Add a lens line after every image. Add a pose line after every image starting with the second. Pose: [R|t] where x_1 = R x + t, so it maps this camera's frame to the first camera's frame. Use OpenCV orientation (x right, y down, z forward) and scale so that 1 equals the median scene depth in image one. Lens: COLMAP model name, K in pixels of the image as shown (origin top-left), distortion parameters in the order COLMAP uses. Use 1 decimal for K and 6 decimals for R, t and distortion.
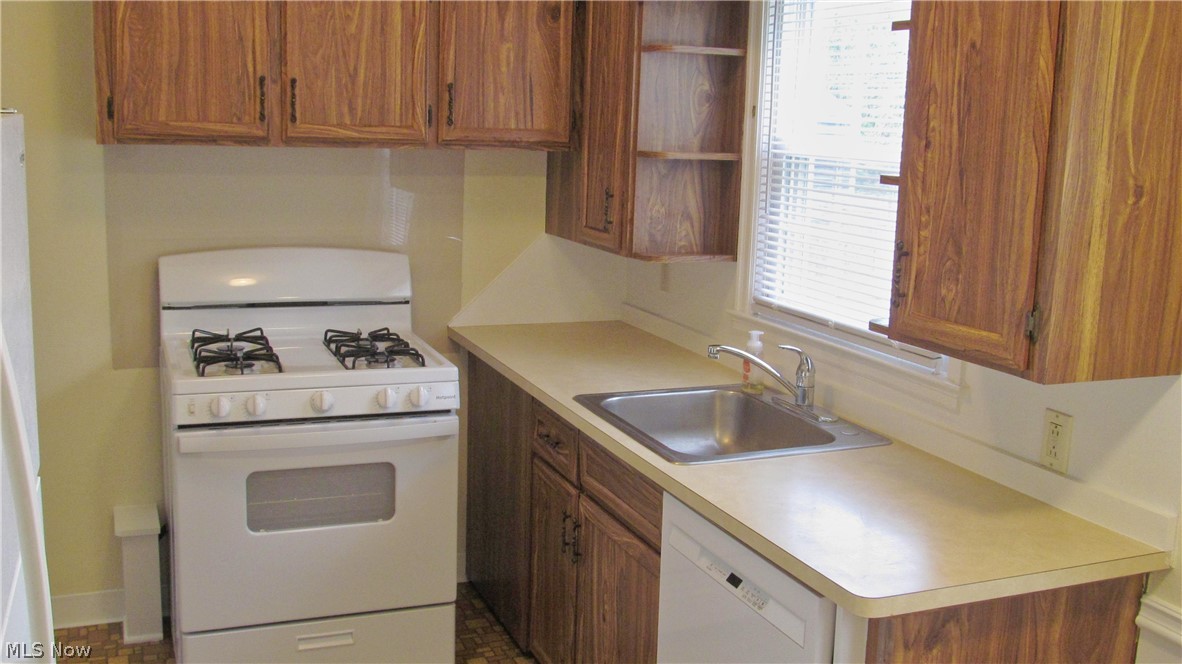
lens RADIAL K [[1166.8, 0, 594.1], [0, 1166.8, 328.0], [0, 0, 1]] dist [-0.060895, 0.000000]
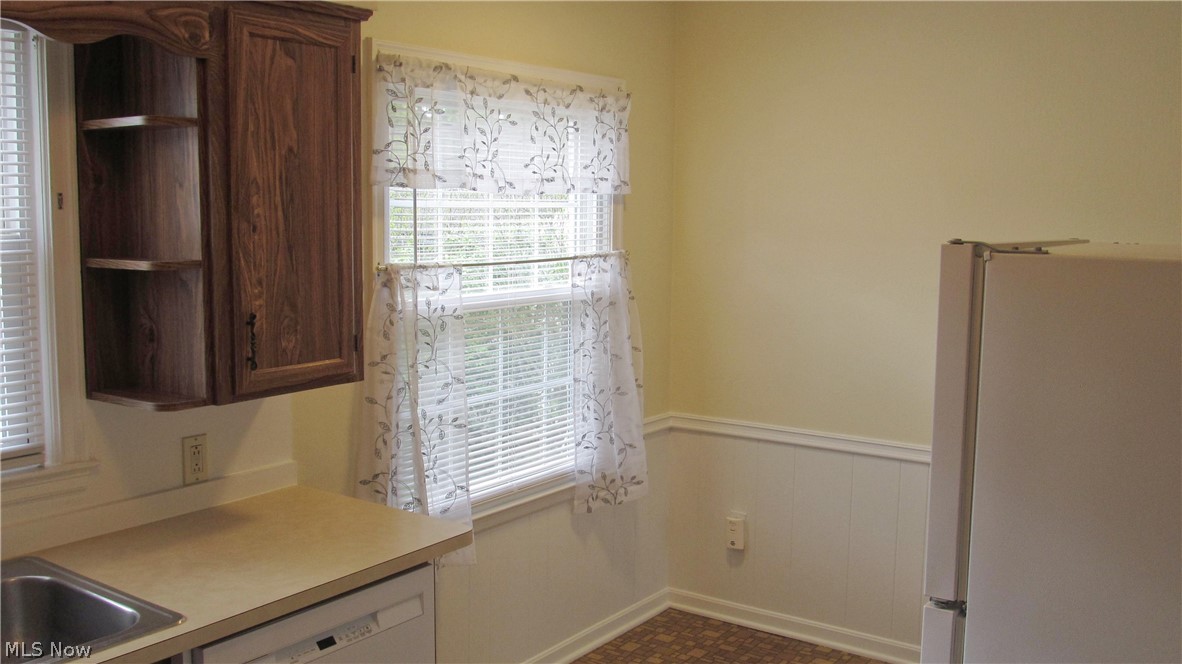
lens RADIAL K [[1090.6, 0, 595.9], [0, 1090.6, 329.1], [0, 0, 1]] dist [-0.077772, 0.000000]
pose [[-0.532749, -0.135333, 0.835382, -0.844478], [0.122079, 0.964516, 0.234106, -0.277254], [-0.837422, 0.226702, -0.497324, 1.288520]]
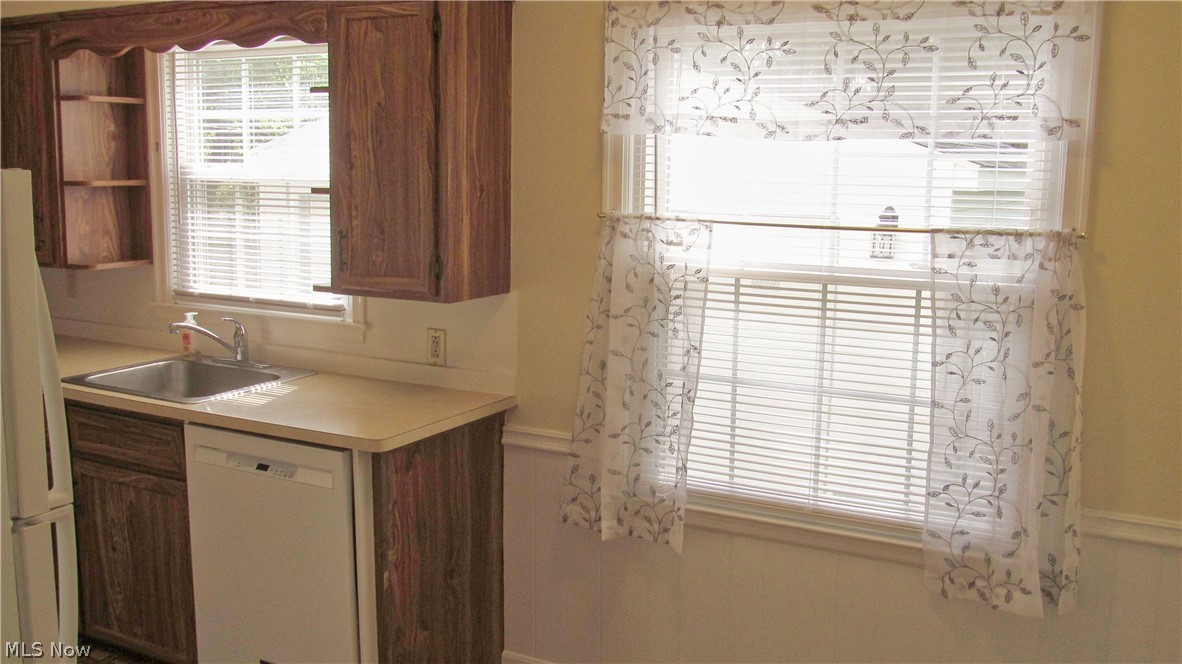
lens RADIAL K [[1090.6, 0, 592.5], [0, 1090.6, 332.4], [0, 0, 1]] dist [-0.077772, 0.000000]
pose [[0.769645, -0.119013, 0.627282, -0.416432], [0.122351, 0.991757, 0.038044, 0.050355], [-0.626639, 0.047468, 0.777862, -0.346669]]
